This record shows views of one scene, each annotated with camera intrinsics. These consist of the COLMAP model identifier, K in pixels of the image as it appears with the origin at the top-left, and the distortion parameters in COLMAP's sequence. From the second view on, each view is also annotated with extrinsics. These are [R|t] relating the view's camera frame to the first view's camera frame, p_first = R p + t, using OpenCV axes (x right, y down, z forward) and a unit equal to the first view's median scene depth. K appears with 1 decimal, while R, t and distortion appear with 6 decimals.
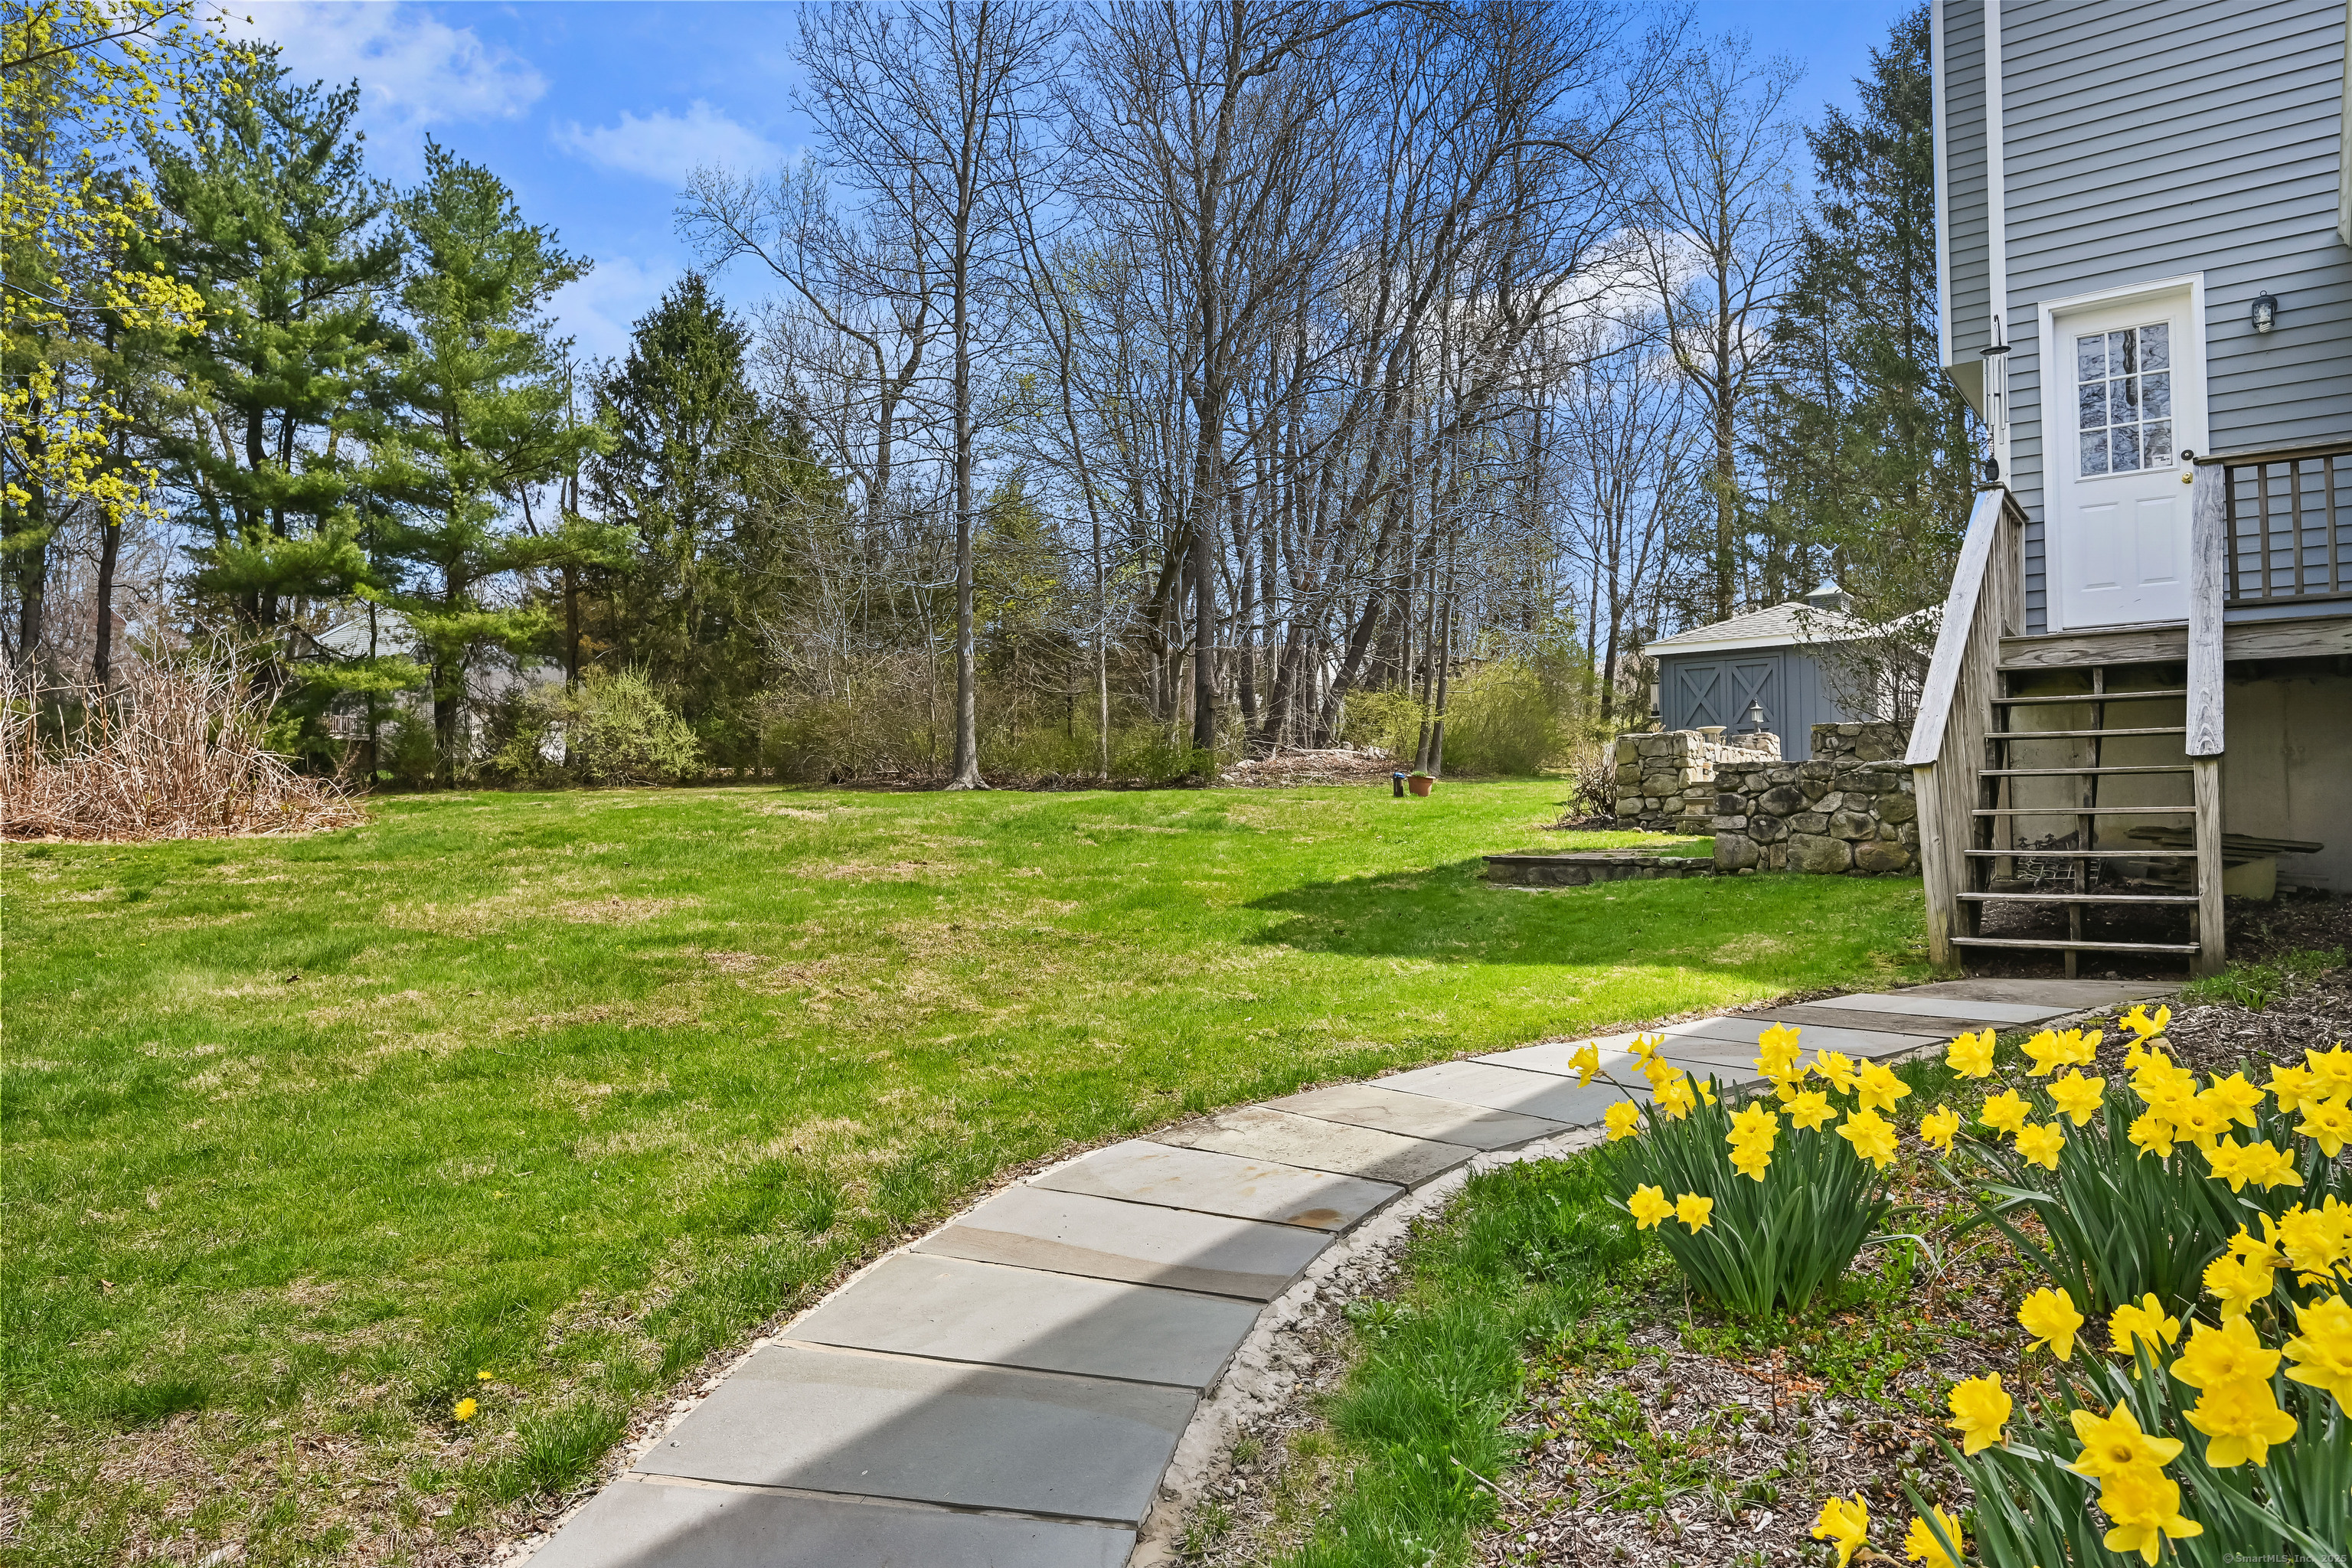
lens RADIAL K [[1422.8, 0, 1176.0], [0, 1422.8, 784.0], [0, 0, 1]] dist [0.003067, -0.023498]
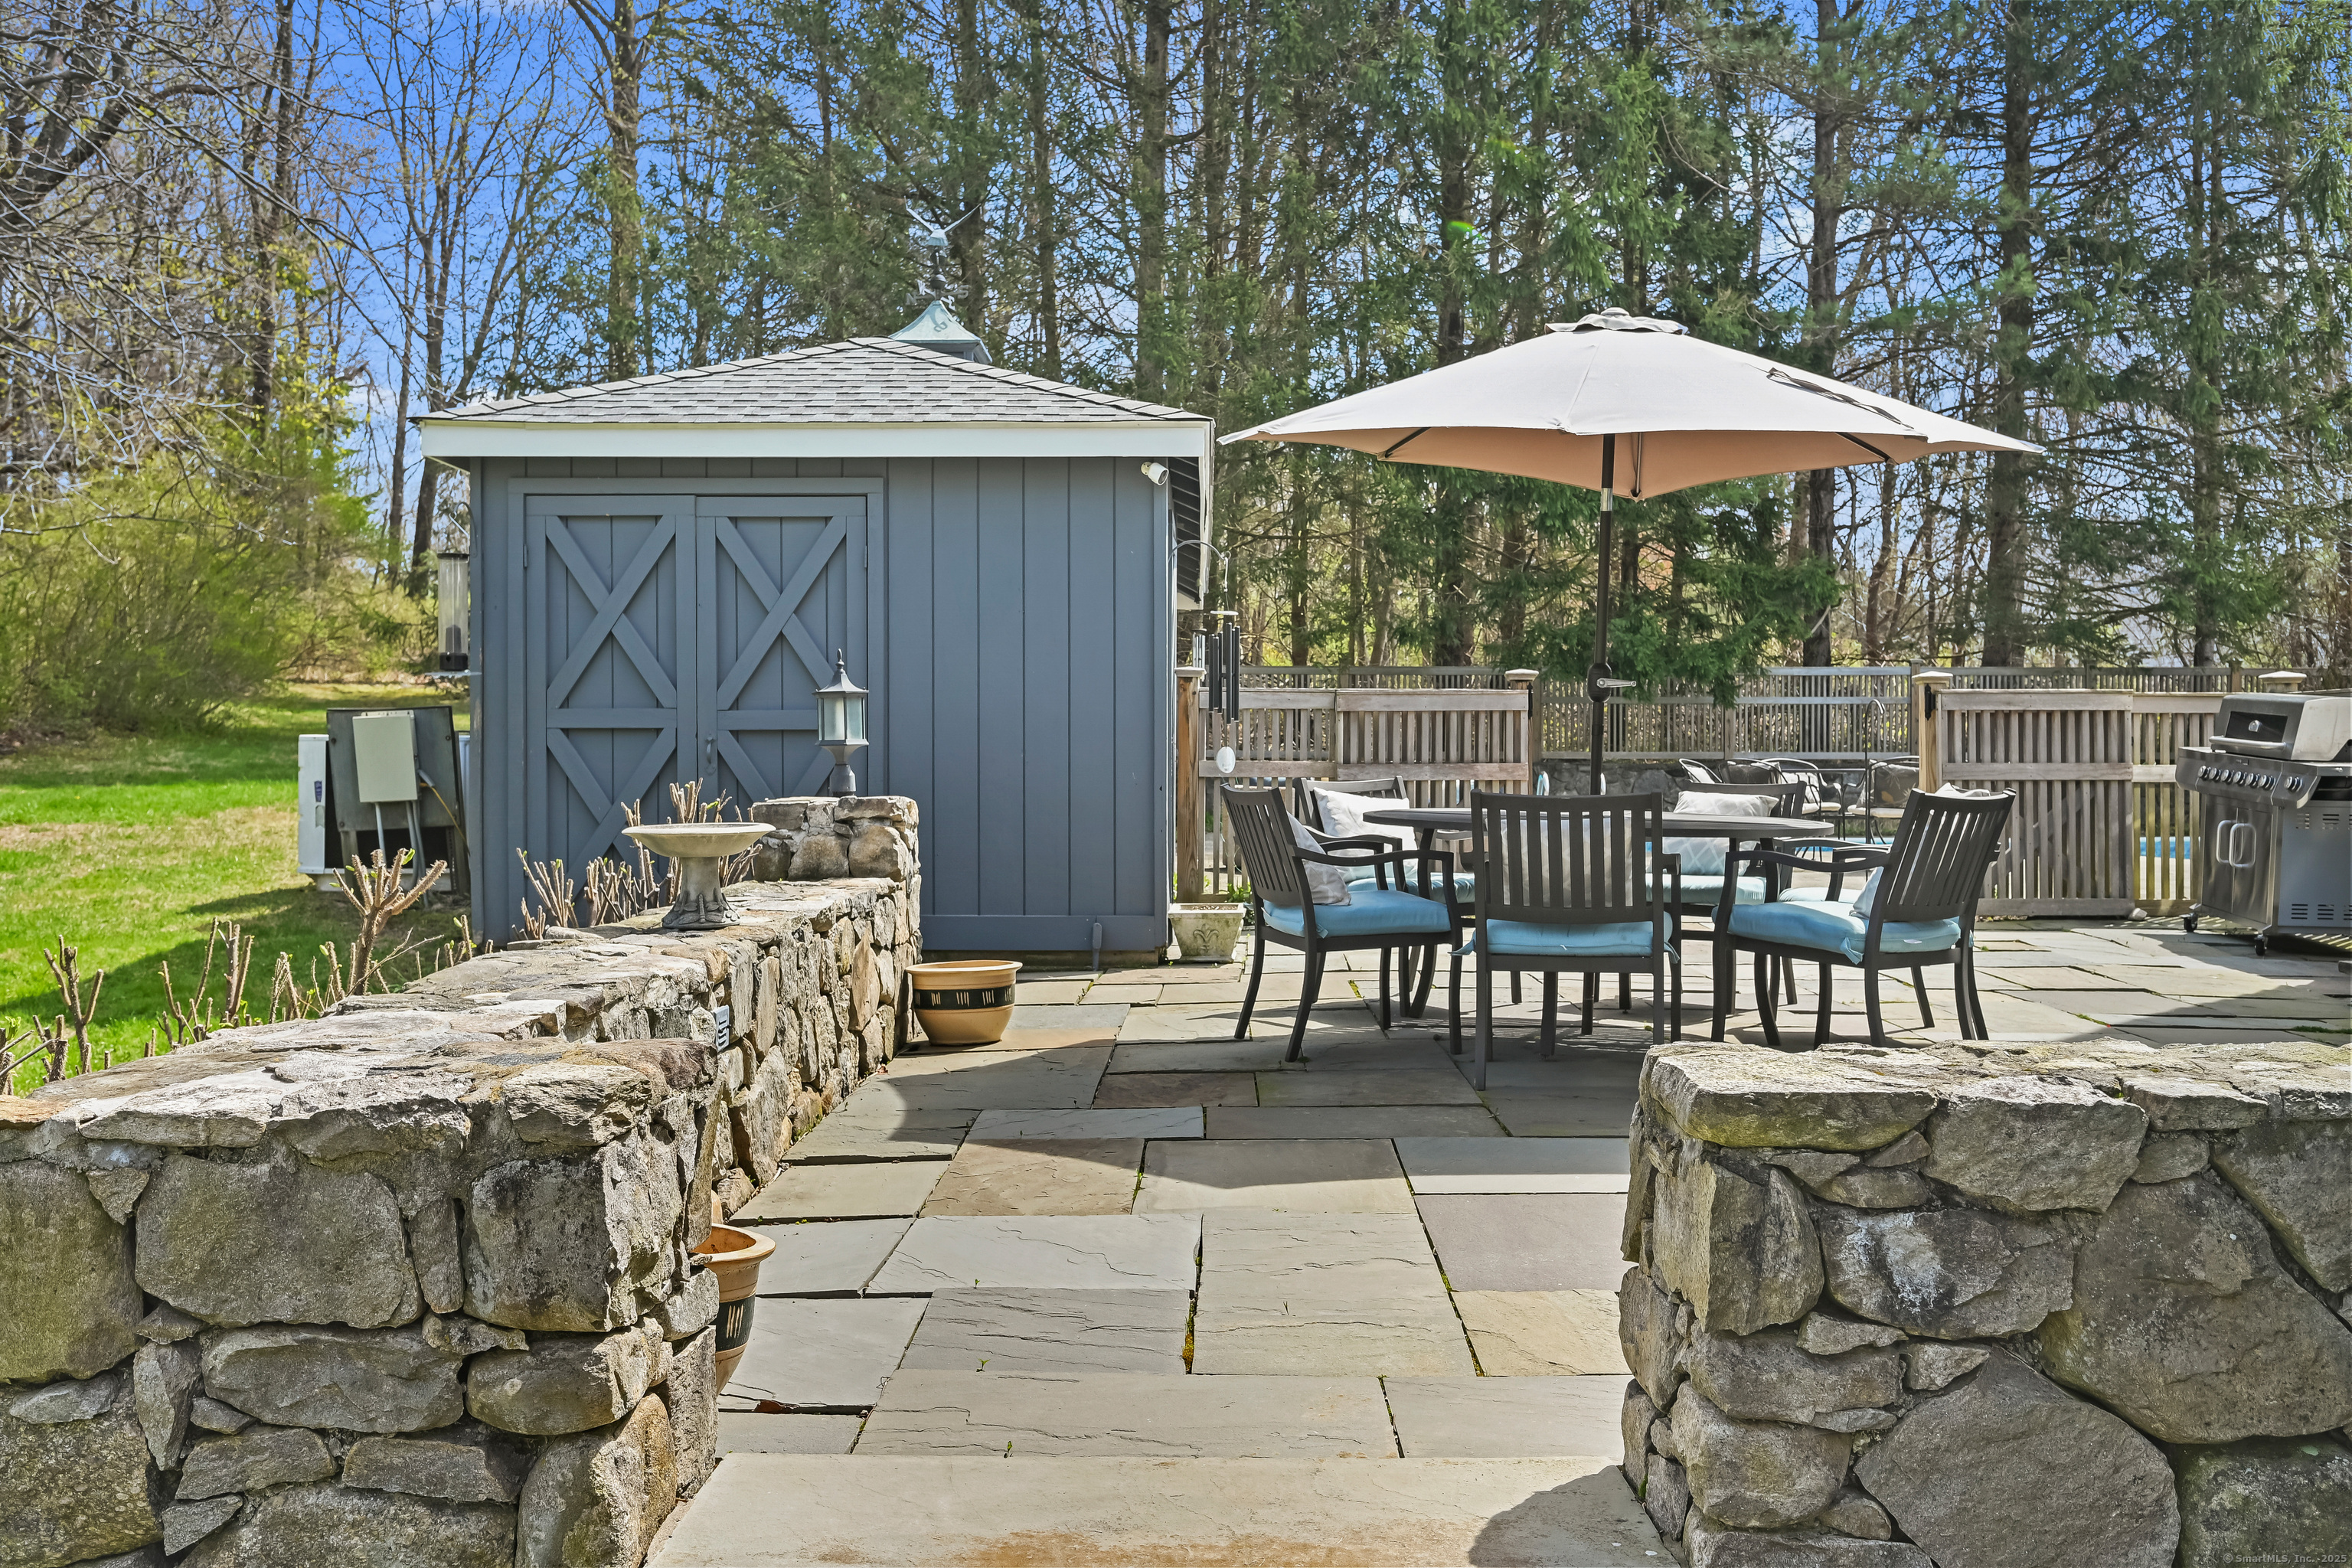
lens RADIAL K [[2089.1, 0, 1176.0], [0, 2089.1, 784.0], [0, 0, 1]] dist [-0.002250, -0.001220]
pose [[0.804639, -0.002849, 0.593757, 0.051623], [-0.024686, 0.998963, 0.038246, -0.011523], [-0.593250, -0.045431, 0.803735, 0.145807]]
